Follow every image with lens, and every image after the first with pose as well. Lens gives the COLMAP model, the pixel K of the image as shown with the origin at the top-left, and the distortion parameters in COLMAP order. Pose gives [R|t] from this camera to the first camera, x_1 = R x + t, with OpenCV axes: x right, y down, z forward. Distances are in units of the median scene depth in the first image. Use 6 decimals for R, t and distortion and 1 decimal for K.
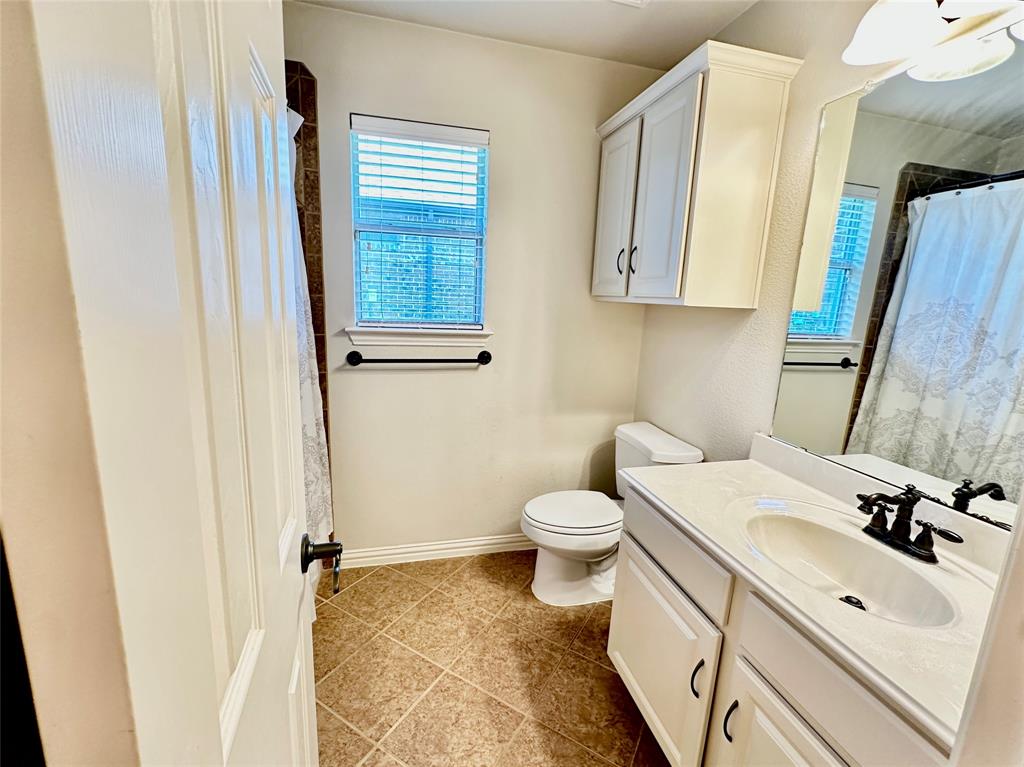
lens RADIAL K [[413.5, 0, 512.0], [0, 413.5, 383.5], [0, 0, 1]] dist [0.000000, 0.000100]
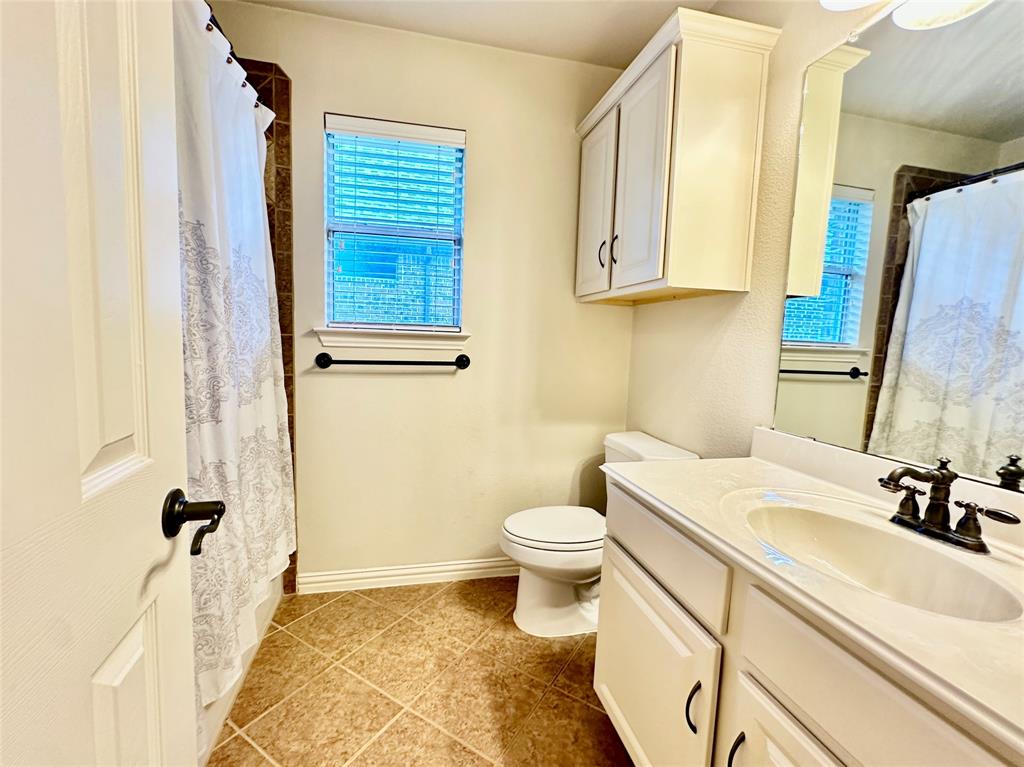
lens RADIAL K [[414.9, 0, 502.9], [0, 414.9, 385.0], [0, 0, 1]] dist [-0.000577, 0.000363]
pose [[0.999602, -0.007739, -0.027134, 0.058258], [0.005180, 0.995637, -0.093165, 0.091354], [0.027737, 0.092987, 0.995281, 0.074300]]
